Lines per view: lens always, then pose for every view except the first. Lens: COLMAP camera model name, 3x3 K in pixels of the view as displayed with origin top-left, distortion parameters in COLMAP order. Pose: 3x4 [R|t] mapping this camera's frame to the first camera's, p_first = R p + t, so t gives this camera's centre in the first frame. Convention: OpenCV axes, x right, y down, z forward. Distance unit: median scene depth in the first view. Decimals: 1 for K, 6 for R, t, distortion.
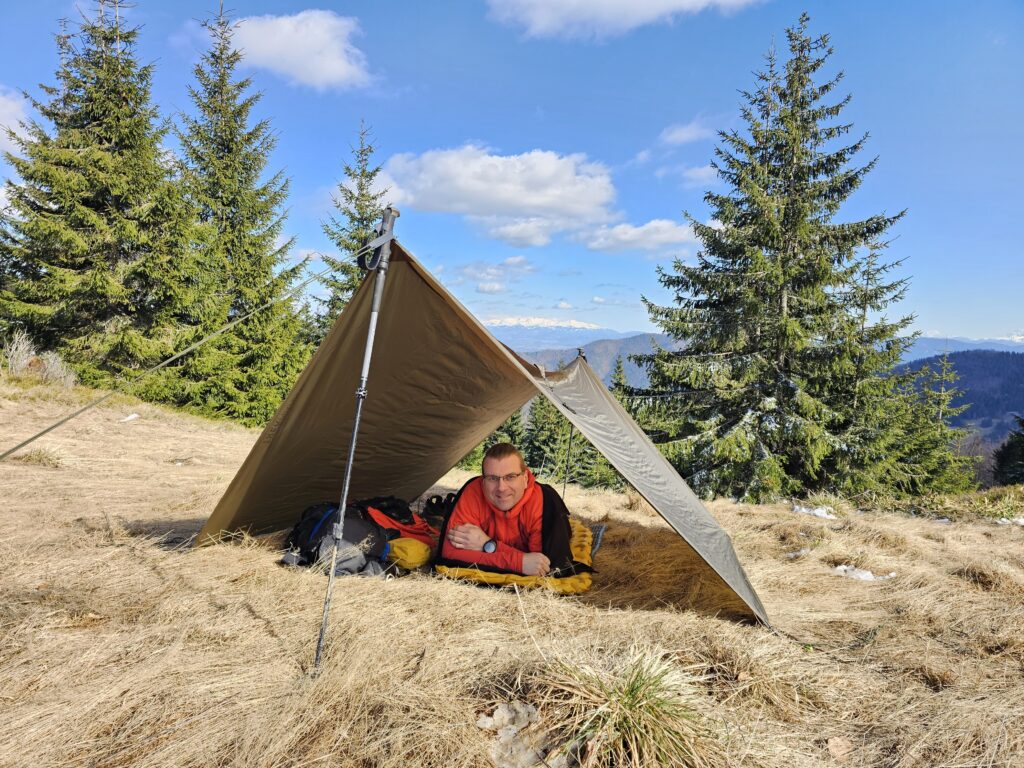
lens RADIAL K [[692.6, 0, 506.5], [0, 692.6, 385.5], [0, 0, 1]] dist [0.080462, -0.079547]
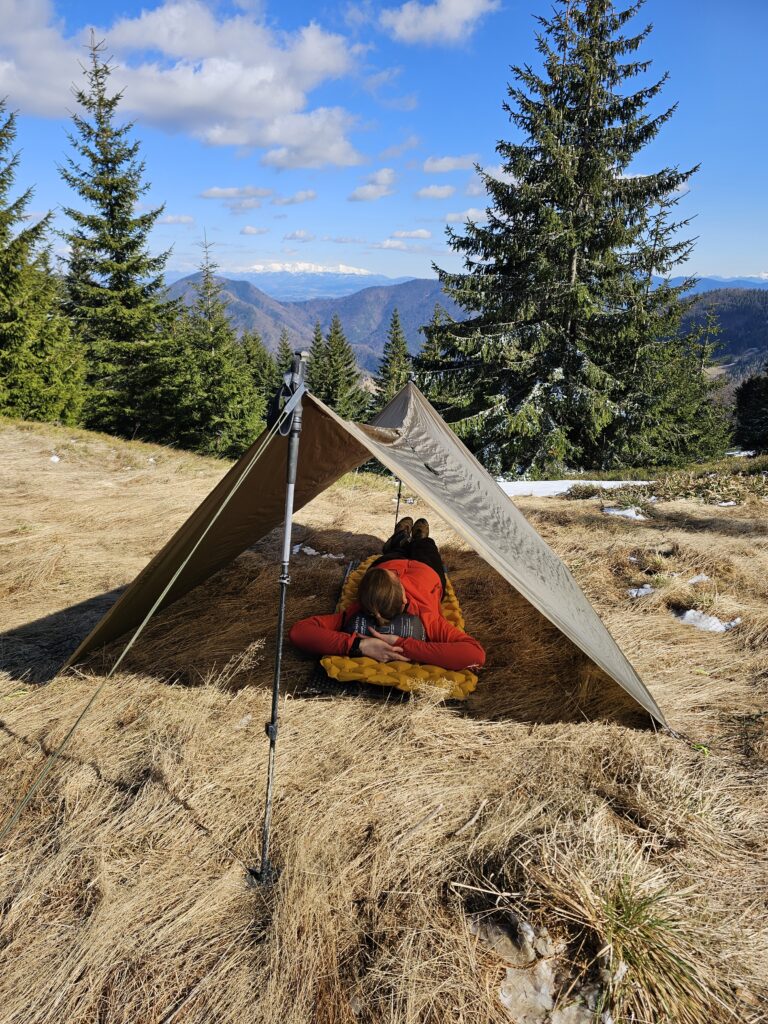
lens RADIAL K [[690.2, 0, 378.7], [0, 690.2, 509.2], [0, 0, 1]] dist [0.084721, -0.078876]
pose [[0.989163, -0.063004, 0.132619, -0.024432], [0.029145, 0.969534, 0.243218, -0.034538], [-0.143903, -0.236717, 0.960863, 0.019192]]
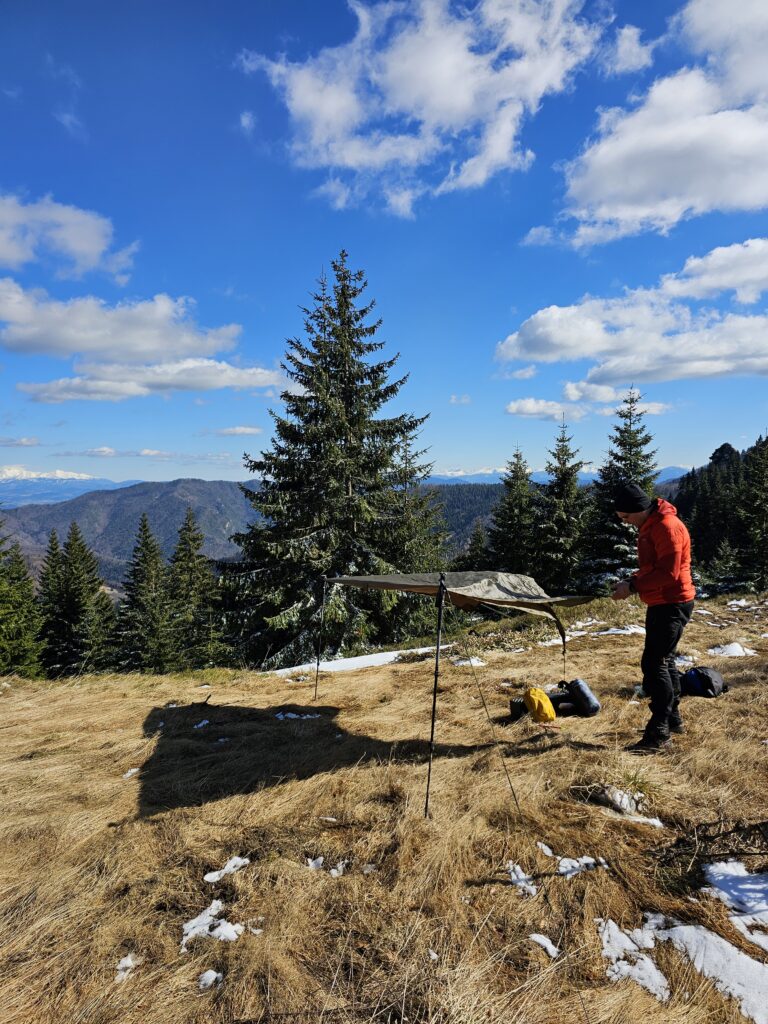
lens RADIAL K [[687.5, 0, 389.4], [0, 687.5, 516.1], [0, 0, 1]] dist [0.084326, -0.077736]
pose [[0.855213, -0.072717, 0.513150, -0.167496], [0.082712, 0.996568, 0.003373, -0.058331], [-0.511634, 0.039559, 0.858292, -0.068964]]
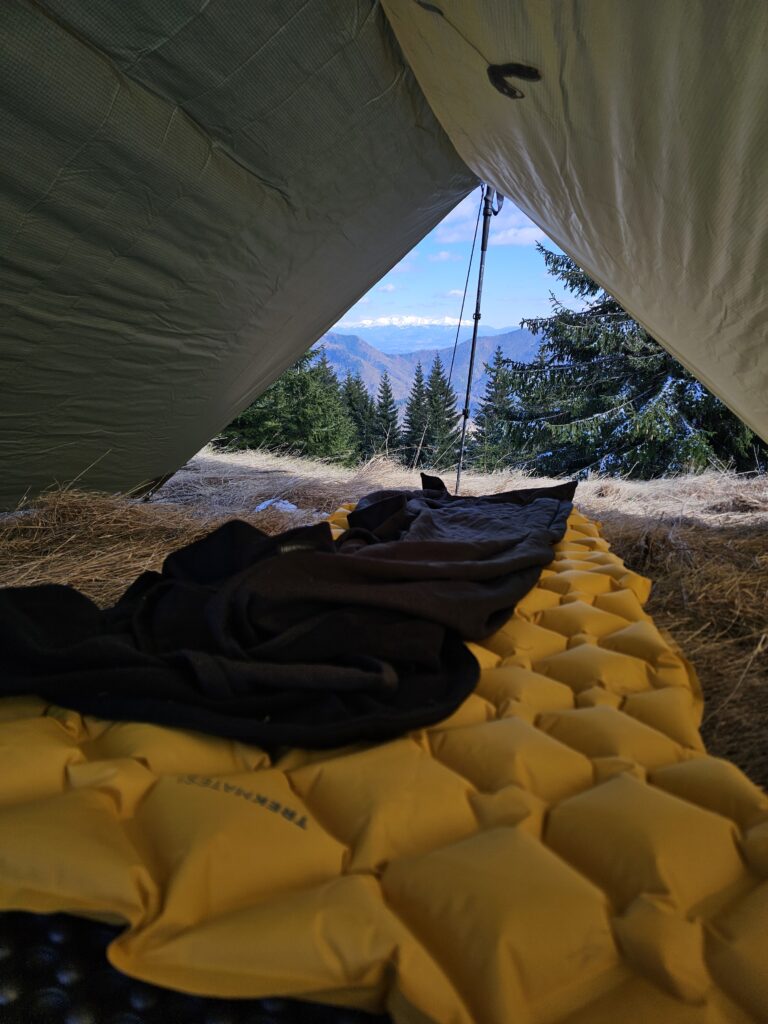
lens RADIAL K [[687.5, 0, 389.4], [0, 687.5, 516.1], [0, 0, 1]] dist [0.084326, -0.077736]
pose [[0.999068, -0.043034, 0.003425, 0.007188], [0.041726, 0.982965, 0.178993, 0.031934], [-0.011069, -0.178683, 0.983844, 0.154057]]
